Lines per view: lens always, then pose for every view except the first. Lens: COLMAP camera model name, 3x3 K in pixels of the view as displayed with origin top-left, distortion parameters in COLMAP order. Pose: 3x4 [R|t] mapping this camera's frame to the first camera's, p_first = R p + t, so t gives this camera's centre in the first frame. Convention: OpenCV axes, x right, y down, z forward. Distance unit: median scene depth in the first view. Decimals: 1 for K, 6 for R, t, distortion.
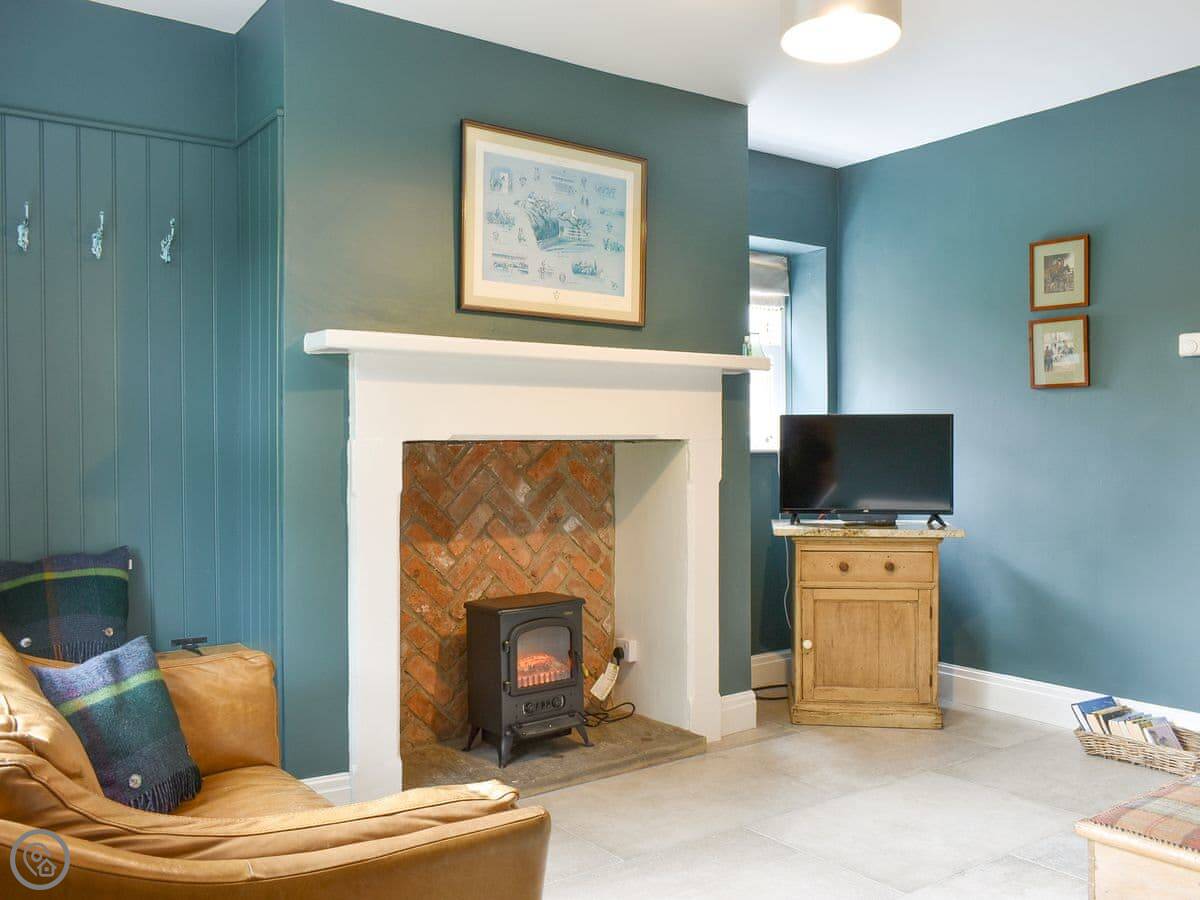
lens RADIAL K [[1034.9, 0, 638.4], [0, 1034.9, 448.8], [0, 0, 1]] dist [-0.006377, -0.011279]
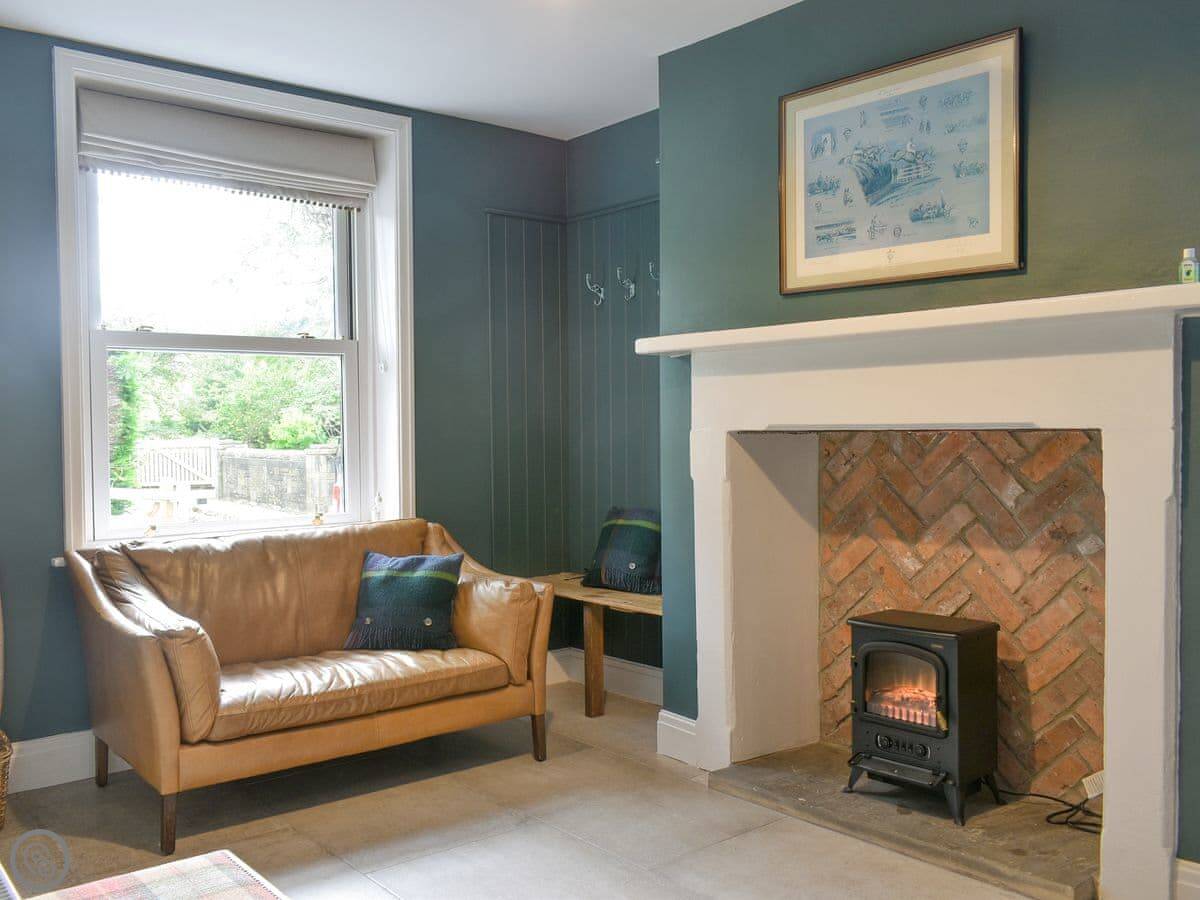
lens RADIAL K [[1116.4, 0, 600.0], [0, 1116.4, 450.0], [0, 0, 1]] dist [-0.002444, -0.003105]
pose [[0.030936, 0.024149, -0.999230, 0.777191], [0.000864, 0.999707, 0.024187, -0.013340], [0.999521, -0.001612, 0.030906, 0.709835]]
